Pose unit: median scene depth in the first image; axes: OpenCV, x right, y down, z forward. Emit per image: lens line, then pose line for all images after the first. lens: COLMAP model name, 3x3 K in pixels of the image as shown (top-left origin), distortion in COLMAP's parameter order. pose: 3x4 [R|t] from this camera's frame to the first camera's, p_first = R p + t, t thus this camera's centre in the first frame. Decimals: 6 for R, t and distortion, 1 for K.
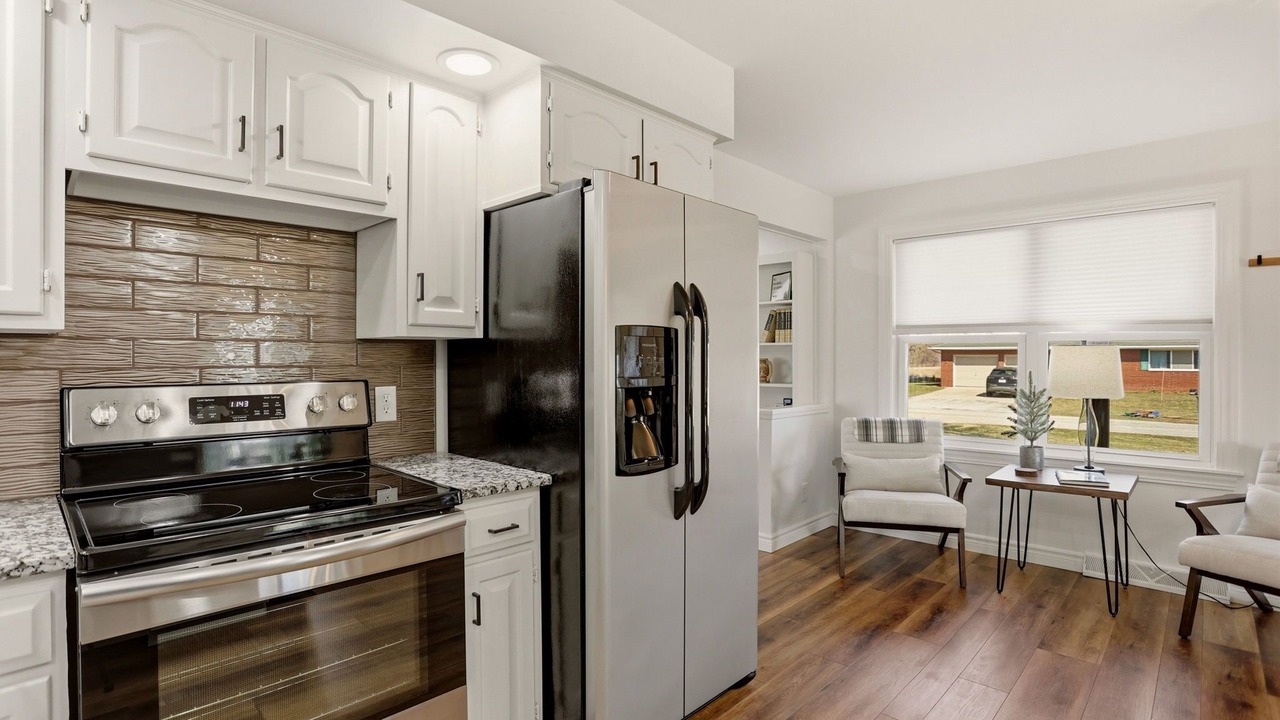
lens RADIAL K [[613.7, 0, 641.1], [0, 613.7, 358.7], [0, 0, 1]] dist [-0.031648, 0.000830]
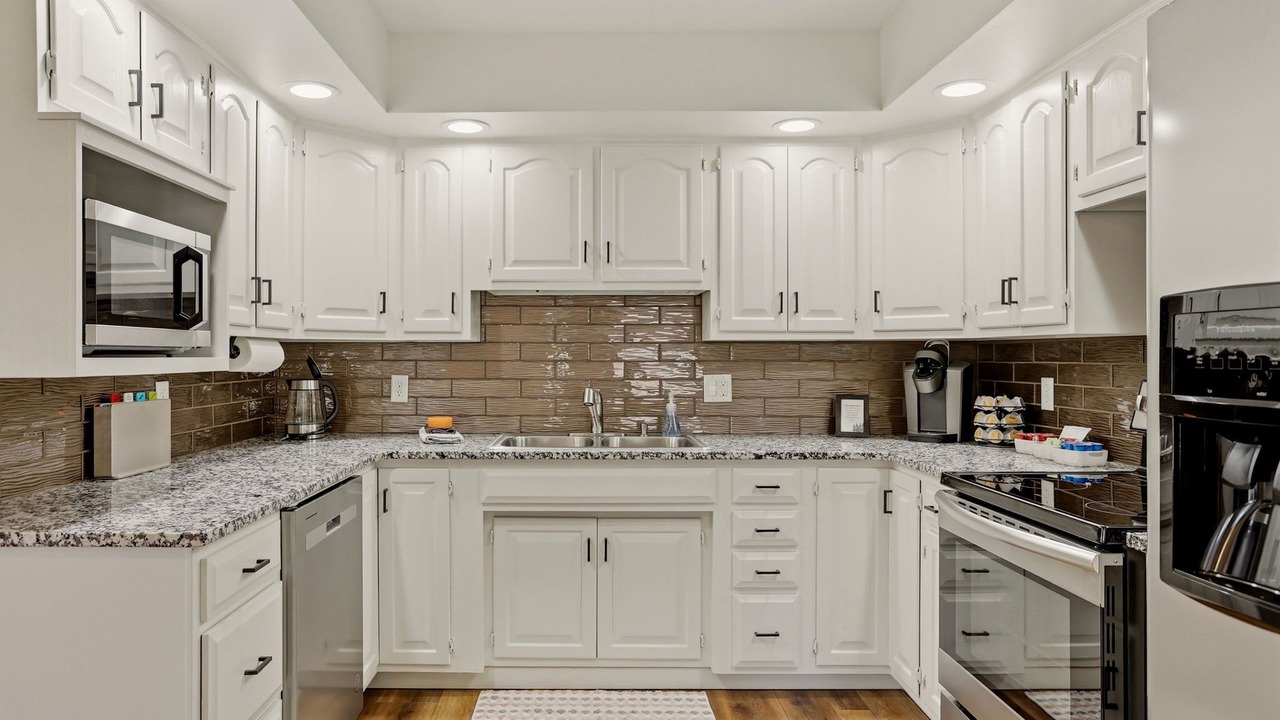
lens RADIAL K [[857.0, 0, 632.0], [0, 857.0, 359.2], [0, 0, 1]] dist [-0.021299, 0.017226]
pose [[-0.694932, 0.001545, -0.719074, 0.813884], [-0.003979, 0.999974, 0.005994, 0.000811], [0.719064, 0.007027, -0.694908, 1.212644]]
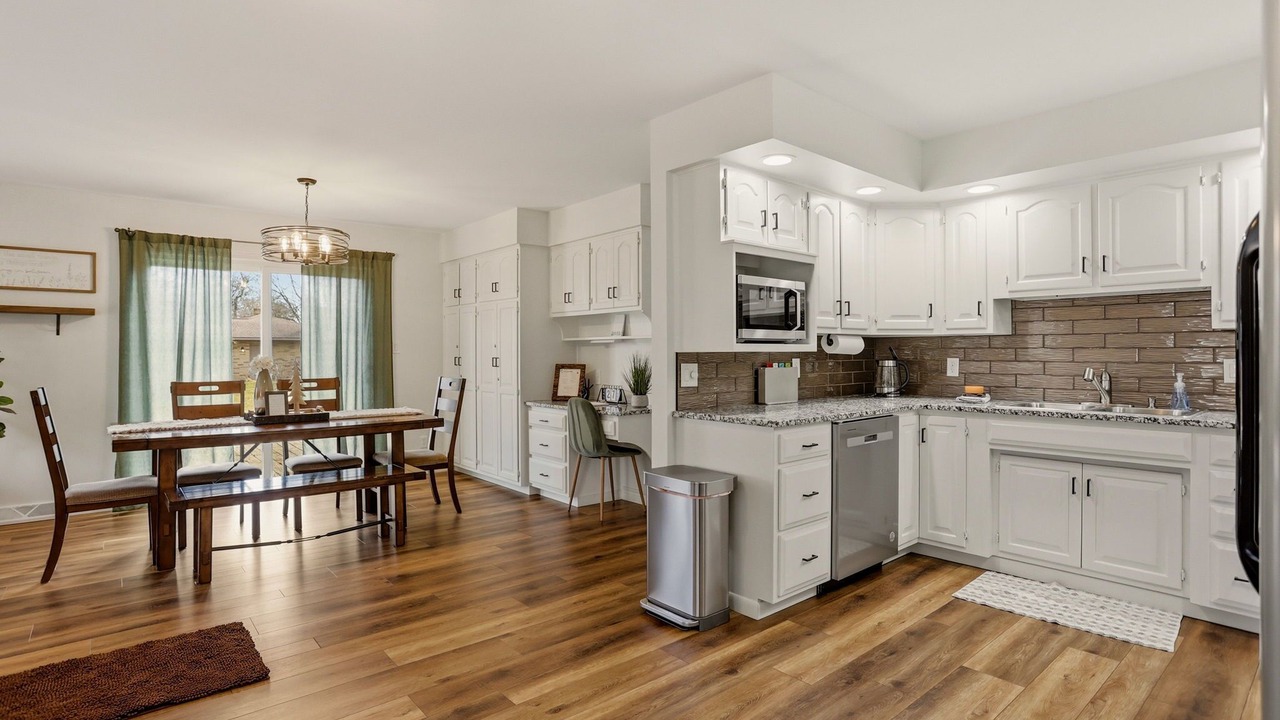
lens RADIAL K [[634.9, 0, 632.8], [0, 634.9, 353.5], [0, 0, 1]] dist [-0.068311, 0.022571]
pose [[-0.998953, 0.002519, 0.045673, 0.759294], [0.002915, 0.999959, 0.008610, 0.015841], [-0.045649, 0.008735, -0.998919, 1.687498]]
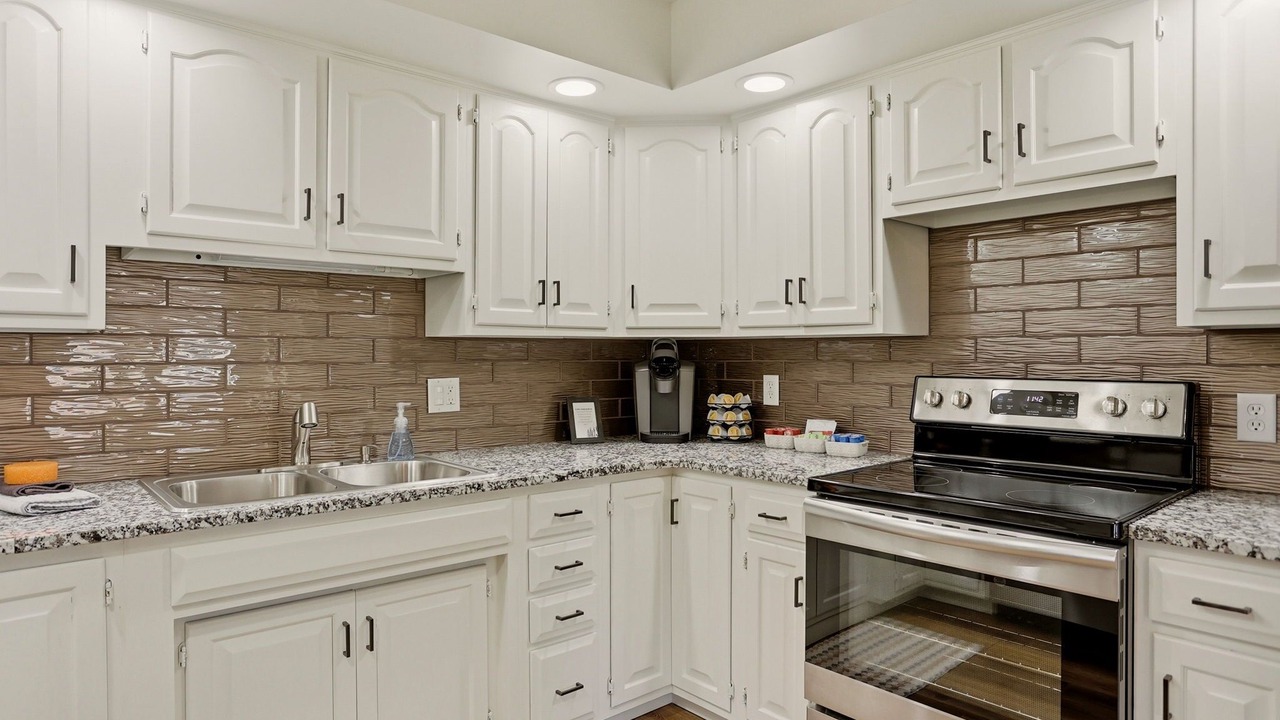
lens RADIAL K [[755.3, 0, 651.2], [0, 755.3, 357.6], [0, 0, 1]] dist [-0.034317, 0.014128]
pose [[-0.058862, 0.003545, -0.998260, 0.632180], [-0.002988, 0.999989, 0.003727, 0.002251], [0.998262, 0.003202, -0.058851, 0.420049]]
